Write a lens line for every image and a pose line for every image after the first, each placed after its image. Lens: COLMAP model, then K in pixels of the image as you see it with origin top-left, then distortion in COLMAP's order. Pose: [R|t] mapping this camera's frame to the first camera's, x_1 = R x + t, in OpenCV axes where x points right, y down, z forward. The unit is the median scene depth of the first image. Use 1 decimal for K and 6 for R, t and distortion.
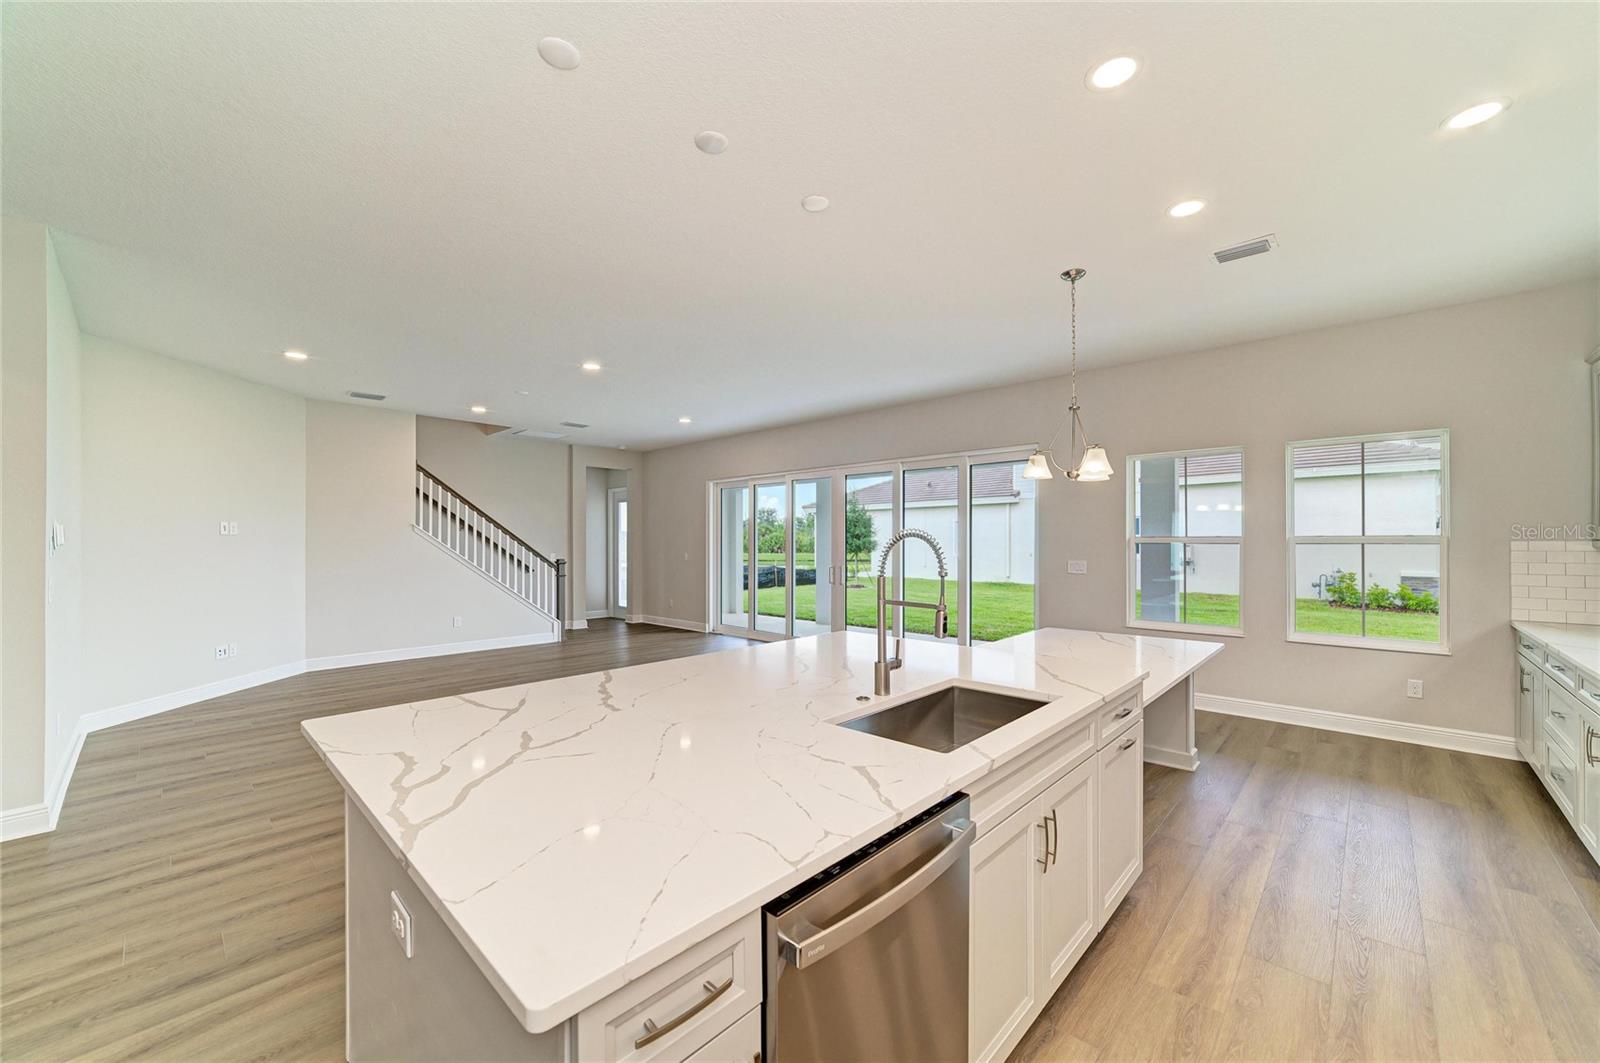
lens RADIAL K [[614.6, 0, 804.4], [0, 614.6, 535.9], [0, 0, 1]] dist [-0.013854, 0.004881]
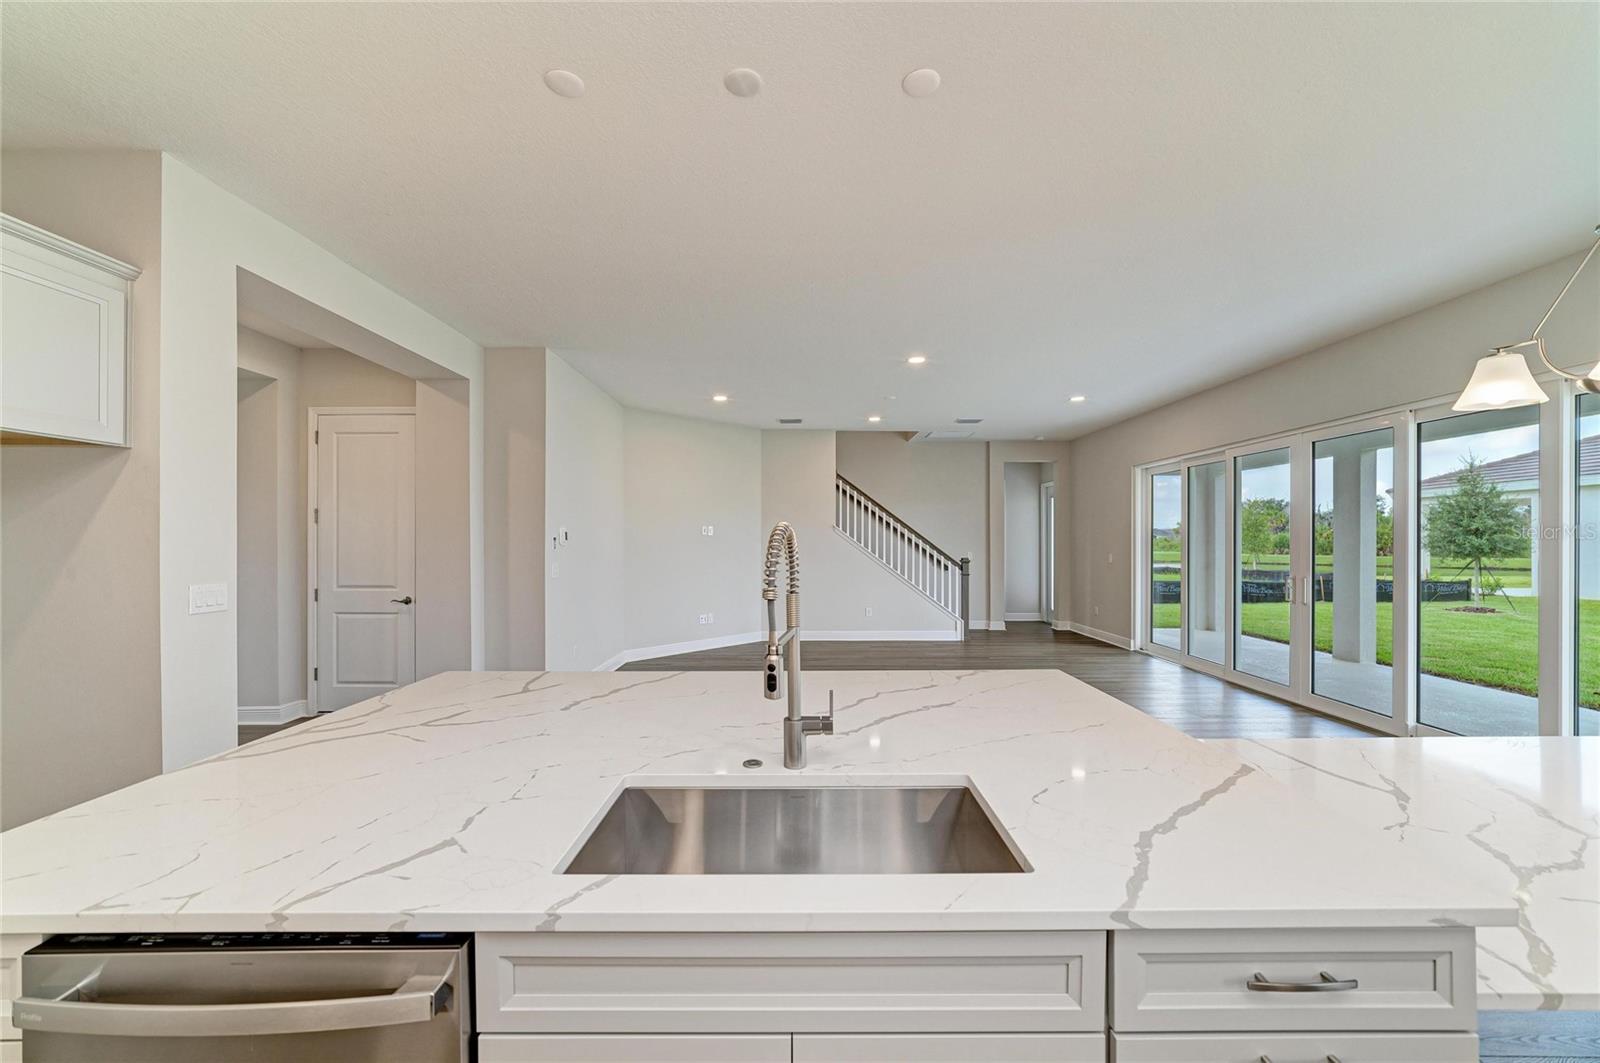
lens RADIAL K [[614.6, 0, 804.0], [0, 614.6, 539.0], [0, 0, 1]] dist [-0.013854, 0.004881]
pose [[0.691620, -0.000638, -0.722261, 0.139298], [0.006119, 0.999969, 0.004976, 0.000400], [0.722235, -0.007861, 0.691603, 0.119037]]
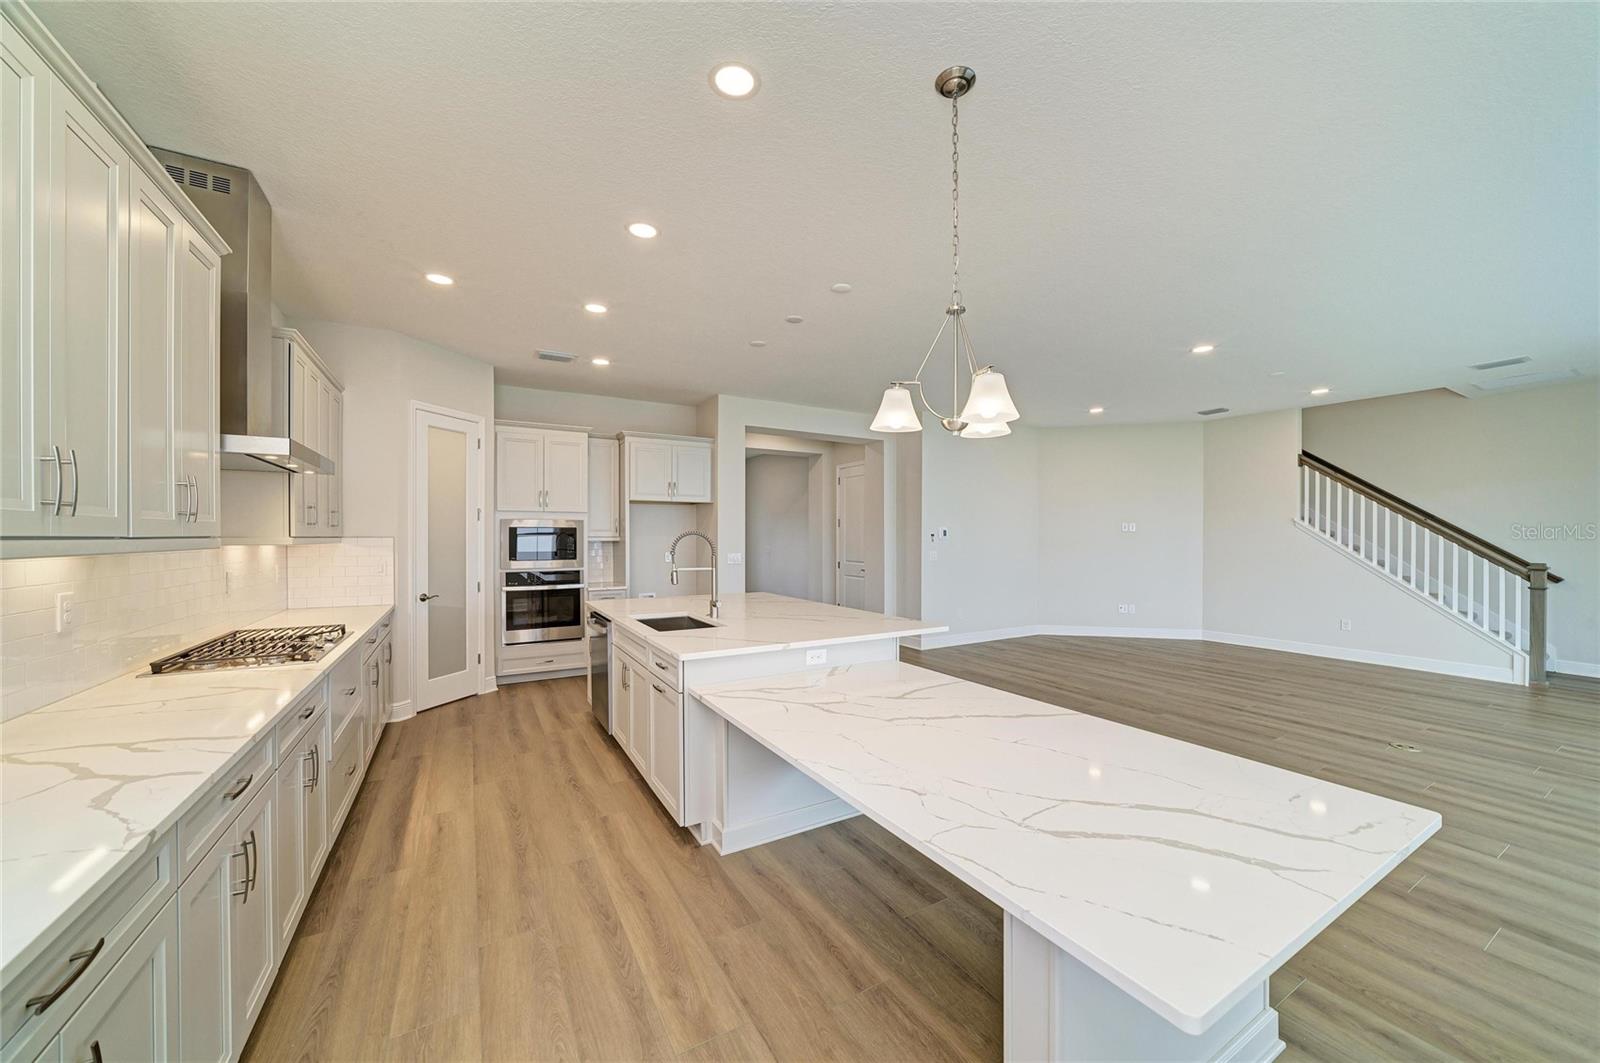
lens RADIAL K [[563.2, 0, 798.8], [0, 563.2, 535.4], [0, 0, 1]] dist [-0.015487, 0.001874]
pose [[-0.271103, 0.000167, -0.962550, 0.377653], [0.008614, 0.999960, -0.002253, 0.002351], [0.962512, -0.008902, -0.271093, 0.377210]]
